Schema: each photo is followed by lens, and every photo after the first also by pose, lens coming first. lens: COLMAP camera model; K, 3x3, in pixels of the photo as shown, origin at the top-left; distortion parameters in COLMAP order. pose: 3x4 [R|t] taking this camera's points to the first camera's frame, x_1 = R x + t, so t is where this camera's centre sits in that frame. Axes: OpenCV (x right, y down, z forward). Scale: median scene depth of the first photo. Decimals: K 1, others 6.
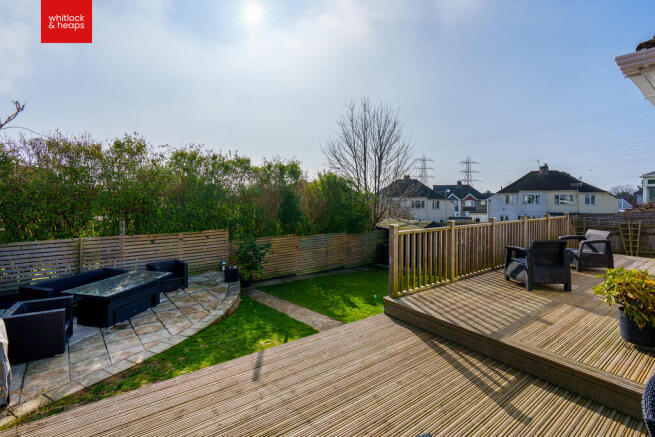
lens RADIAL K [[301.4, 0, 330.8], [0, 301.4, 198.4], [0, 0, 1]] dist [-0.007912, 0.000002]
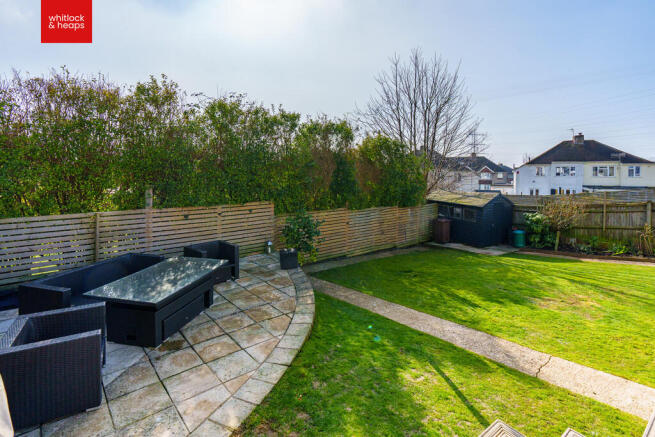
lens RADIAL K [[301.4, 0, 321.2], [0, 301.4, 178.0], [0, 0, 1]] dist [-0.007912, 0.000002]
pose [[0.999972, 0.003526, 0.006556, -0.258761], [-0.003647, 0.999823, 0.018460, 0.028438], [-0.006490, -0.018483, 0.999808, 0.230840]]
